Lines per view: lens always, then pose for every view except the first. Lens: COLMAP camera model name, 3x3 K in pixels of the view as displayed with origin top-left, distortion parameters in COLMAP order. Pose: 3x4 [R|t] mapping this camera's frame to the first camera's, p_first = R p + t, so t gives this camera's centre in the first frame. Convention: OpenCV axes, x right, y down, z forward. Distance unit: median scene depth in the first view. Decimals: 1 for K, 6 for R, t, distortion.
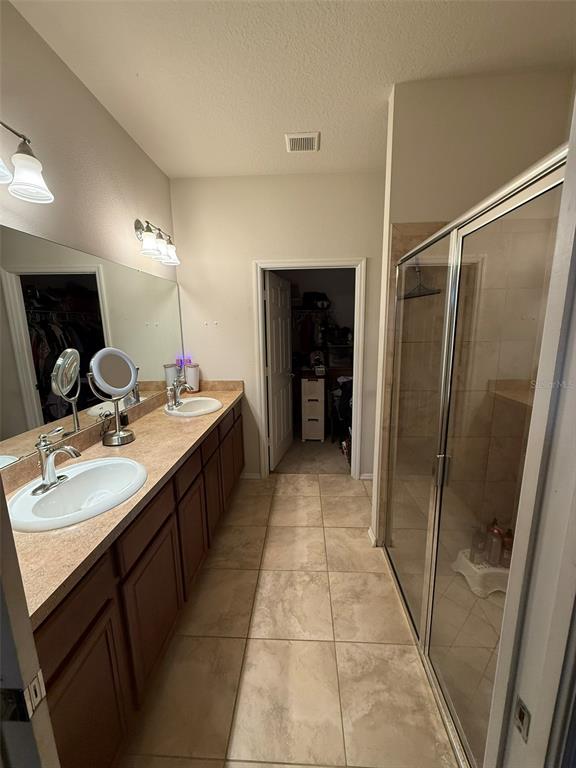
lens RADIAL K [[309.2, 0, 290.6], [0, 309.2, 384.4], [0, 0, 1]] dist [-0.000404, -0.000061]
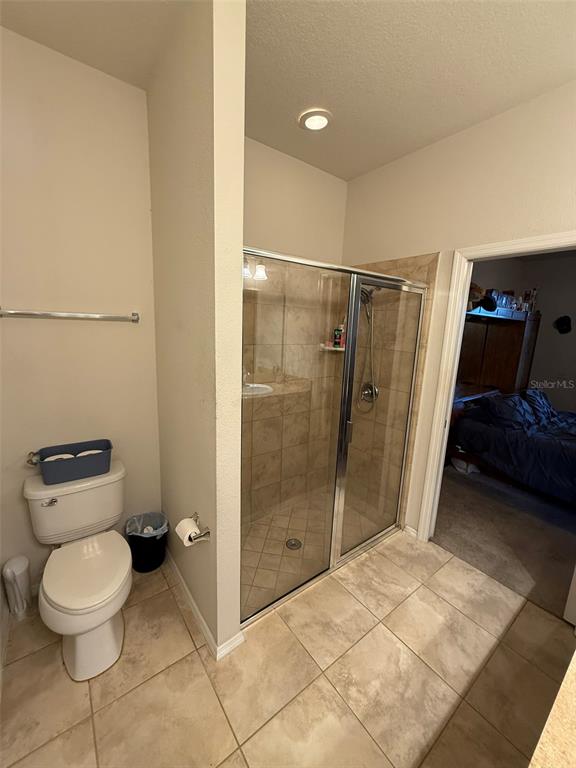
lens RADIAL K [[309.2, 0, 288.4], [0, 309.2, 383.8], [0, 0, 1]] dist [-0.000404, -0.000061]
pose [[-0.644374, -0.149928, 0.749869, -0.311432], [0.116826, 0.949781, 0.290289, -0.301405], [-0.755734, 0.274659, -0.594498, 1.495158]]
